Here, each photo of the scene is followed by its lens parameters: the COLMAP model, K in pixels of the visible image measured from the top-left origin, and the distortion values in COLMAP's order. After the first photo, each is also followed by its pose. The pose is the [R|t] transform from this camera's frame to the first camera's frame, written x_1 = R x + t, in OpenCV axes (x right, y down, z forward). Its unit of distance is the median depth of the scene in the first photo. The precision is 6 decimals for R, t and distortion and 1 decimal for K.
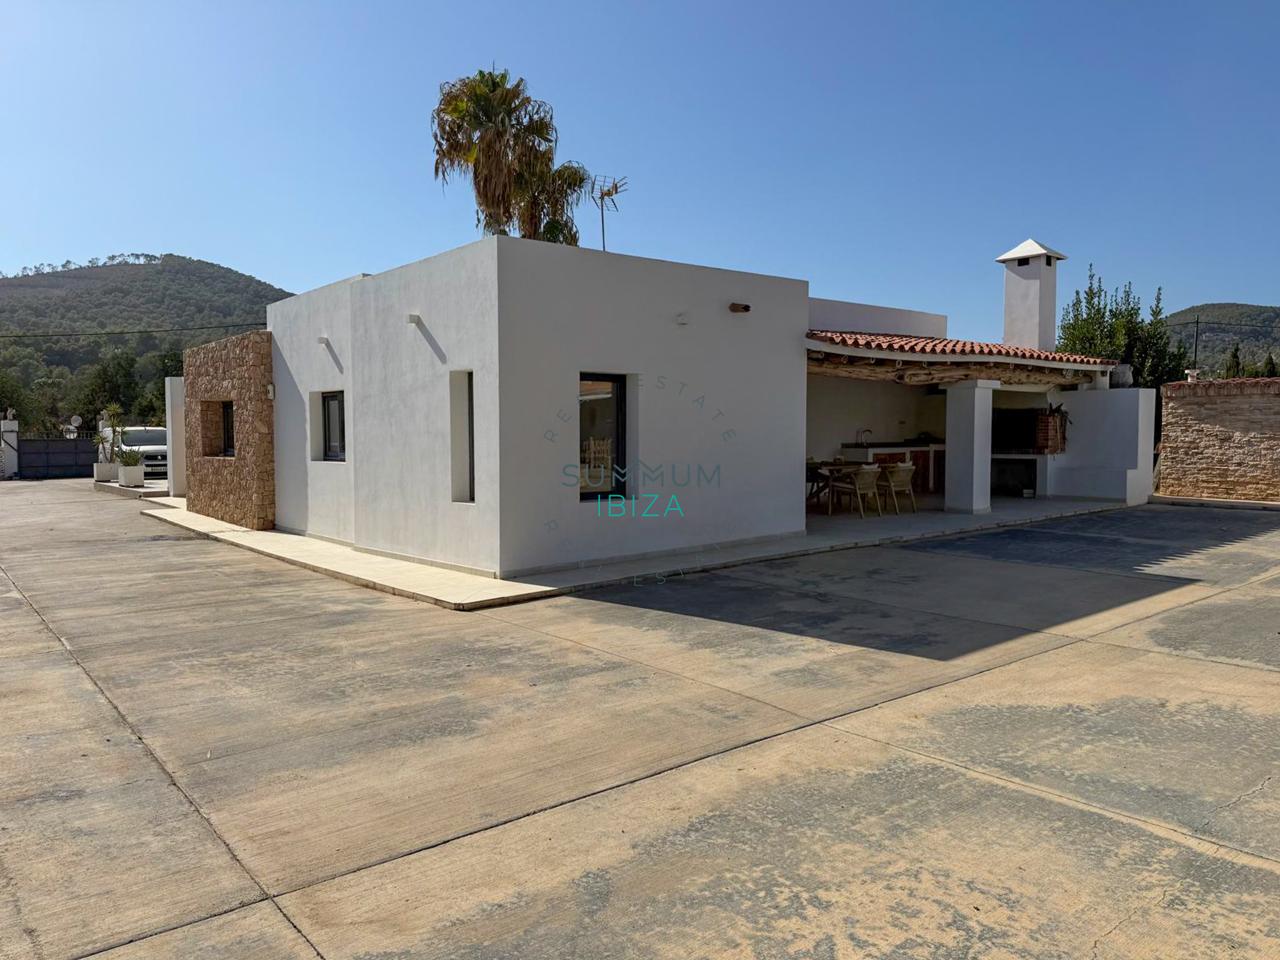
lens RADIAL K [[909.8, 0, 628.8], [0, 909.8, 483.5], [0, 0, 1]] dist [0.069571, -0.092434]
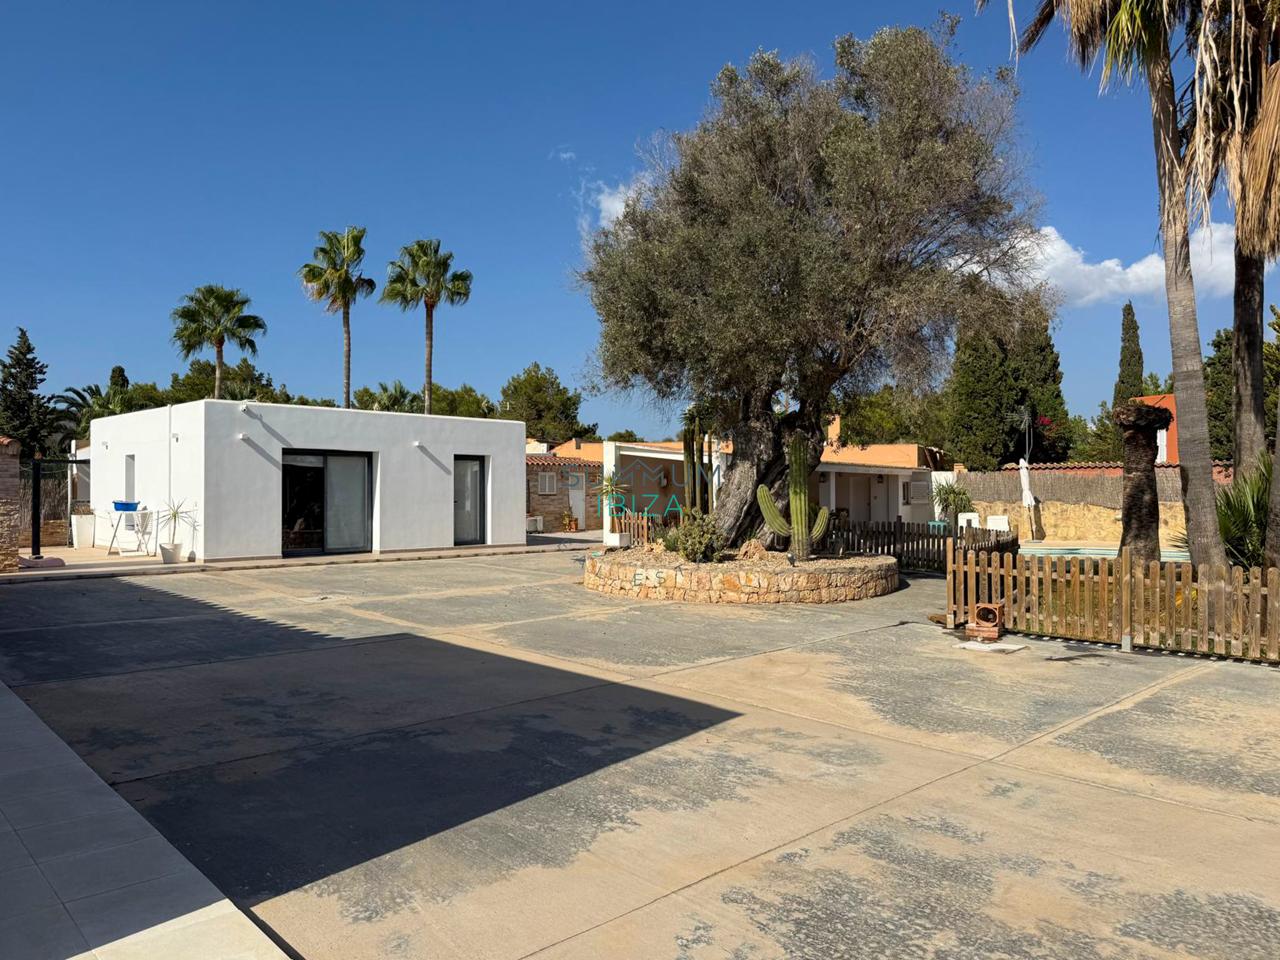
lens RADIAL K [[909.8, 0, 633.5], [0, 909.8, 471.0], [0, 0, 1]] dist [0.069571, -0.092434]
pose [[-0.092435, 0.027040, 0.995351, -0.706281], [0.057123, 0.998129, -0.021811, -0.068731], [-0.994079, 0.054841, -0.093807, 1.244435]]
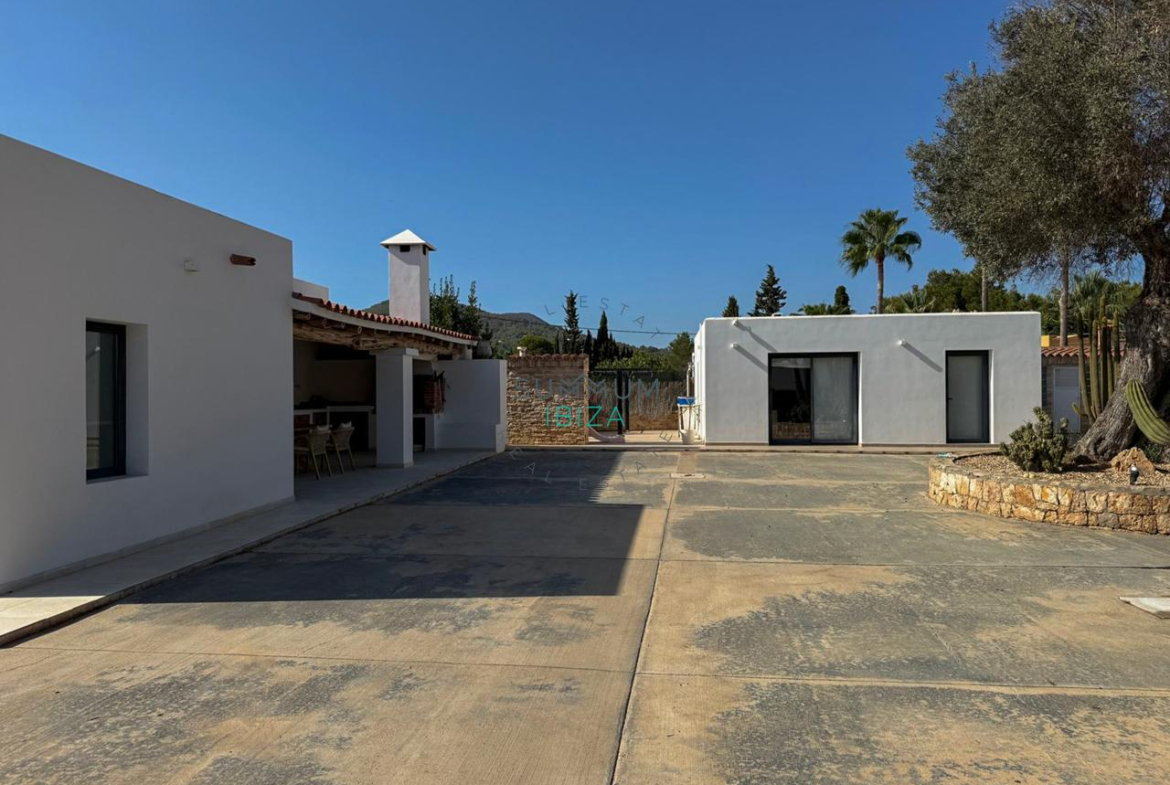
lens RADIAL K [[834.5, 0, 578.0], [0, 834.5, 387.2], [0, 0, 1]] dist [0.061290, -0.077663]
pose [[0.725932, 0.003368, 0.687758, -0.407938], [0.042192, 0.997886, -0.049420, -0.013927], [-0.686471, 0.064894, 0.724256, 0.279758]]
